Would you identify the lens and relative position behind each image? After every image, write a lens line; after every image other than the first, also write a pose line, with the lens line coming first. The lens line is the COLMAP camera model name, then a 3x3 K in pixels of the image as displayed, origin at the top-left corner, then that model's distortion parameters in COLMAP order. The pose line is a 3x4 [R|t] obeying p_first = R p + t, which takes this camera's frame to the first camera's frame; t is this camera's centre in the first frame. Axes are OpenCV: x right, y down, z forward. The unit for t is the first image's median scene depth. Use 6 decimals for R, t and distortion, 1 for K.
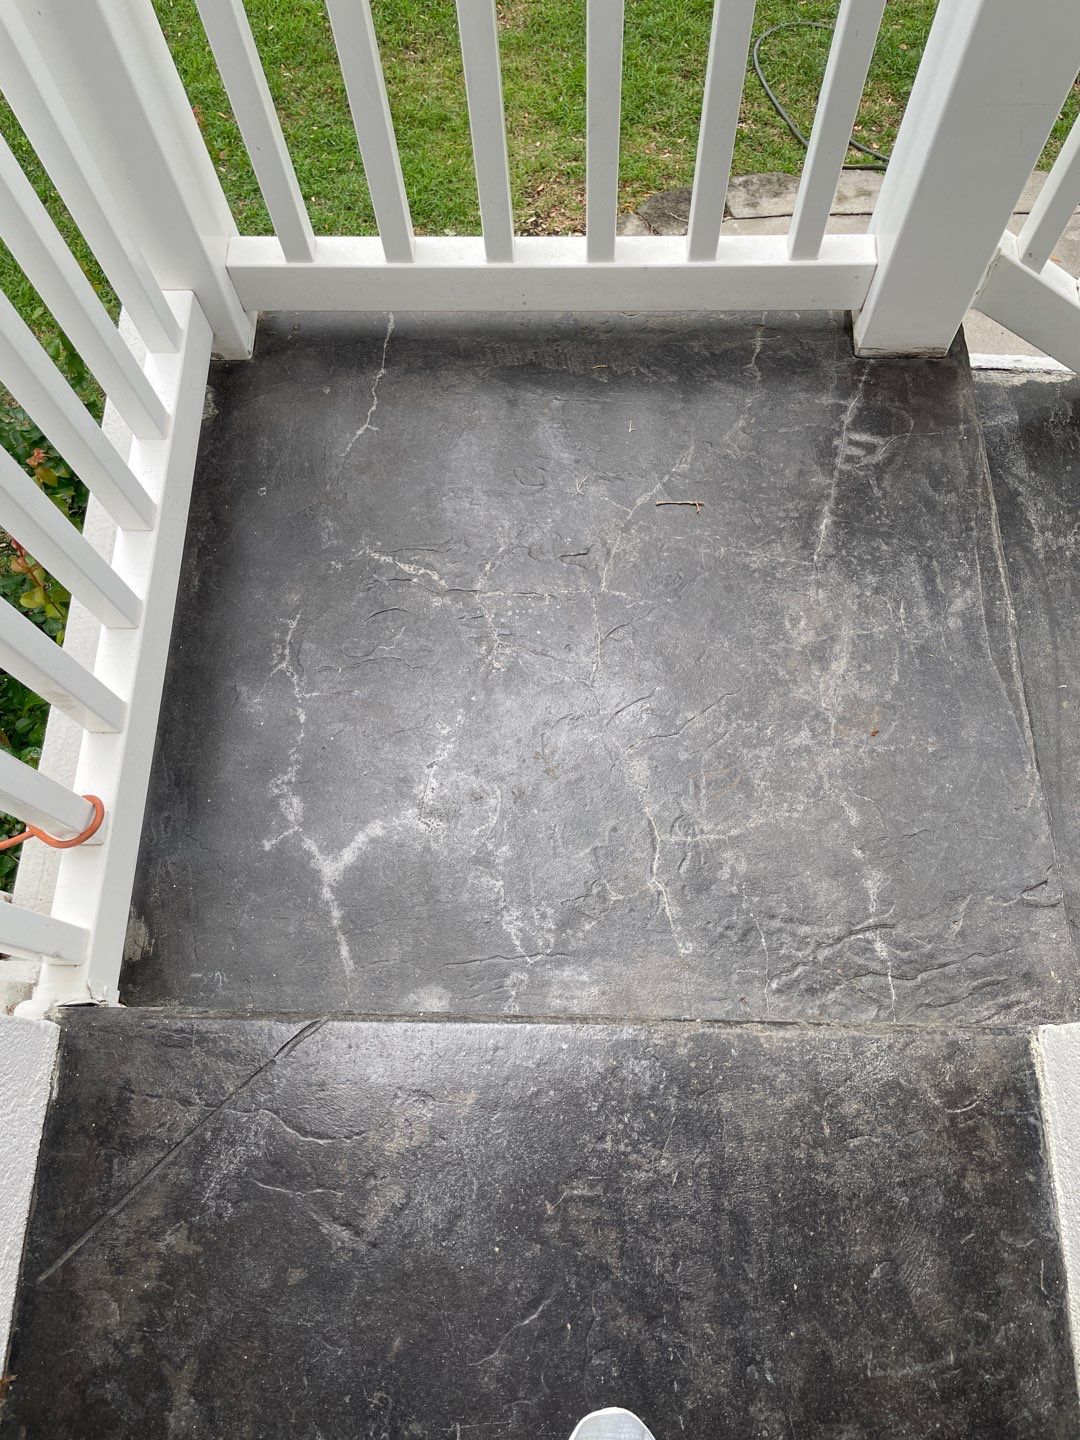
lens RADIAL K [[1123.7, 0, 544.0], [0, 1123.7, 694.3], [0, 0, 1]] dist [0.097090, -0.128419]
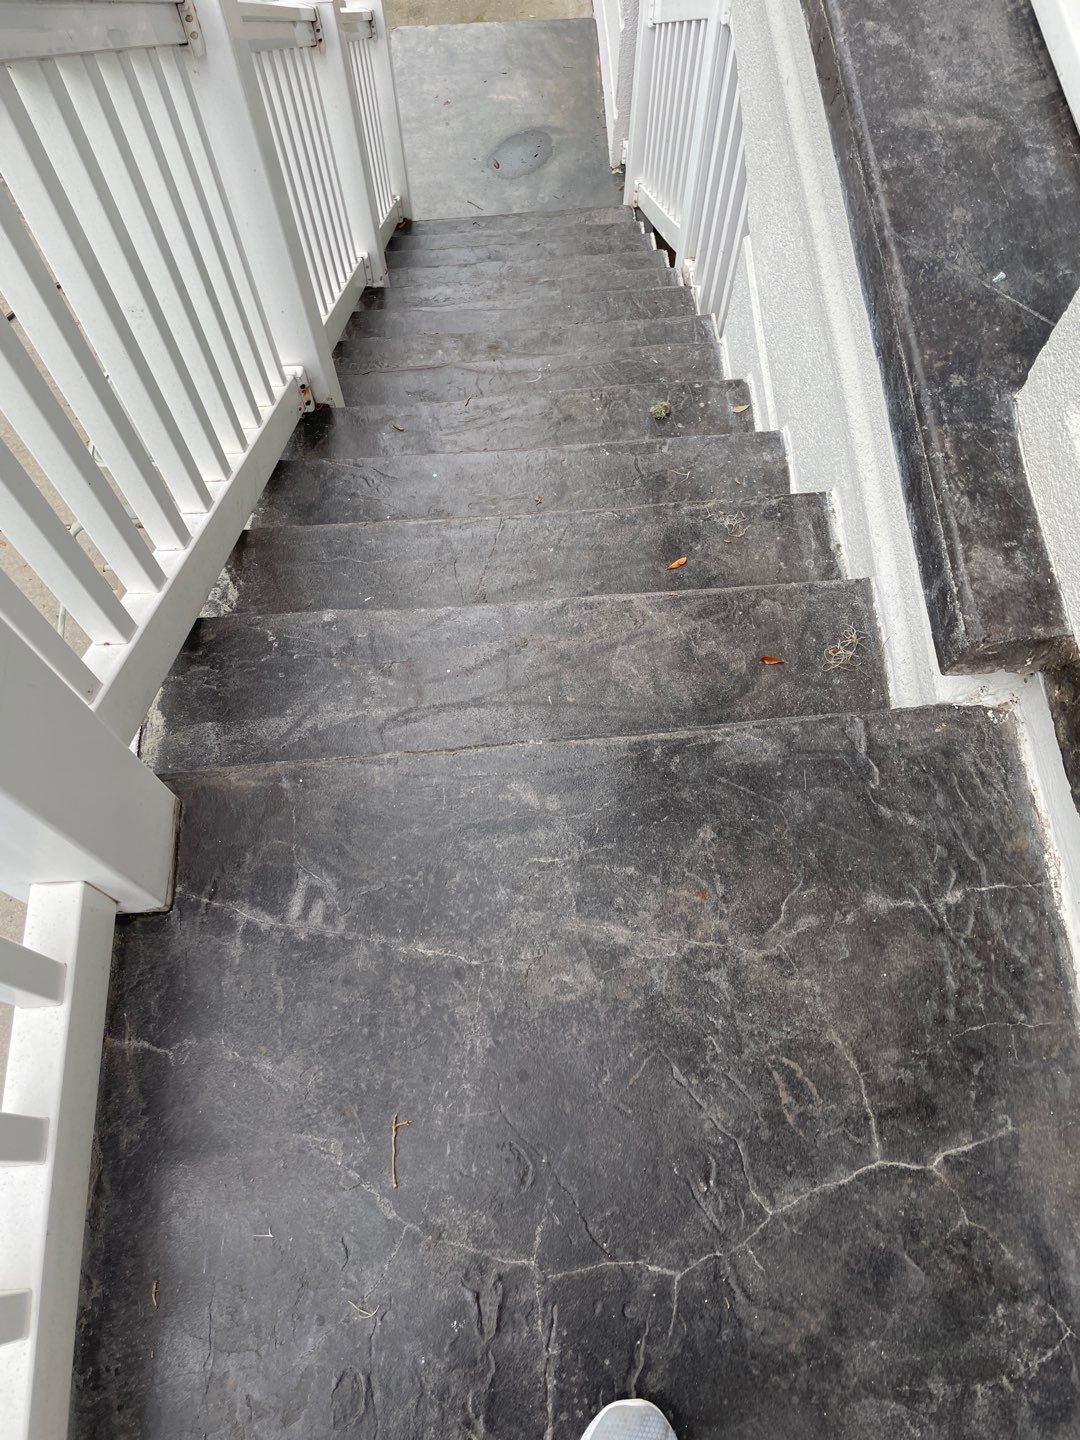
lens RADIAL K [[1123.7, 0, 544.0], [0, 1123.7, 694.3], [0, 0, 1]] dist [0.097090, -0.128419]
pose [[-0.076164, -0.902205, 0.424530, 0.071543], [0.935412, 0.082776, 0.343733, -0.375702], [-0.345258, 0.423291, 0.837629, 0.247320]]
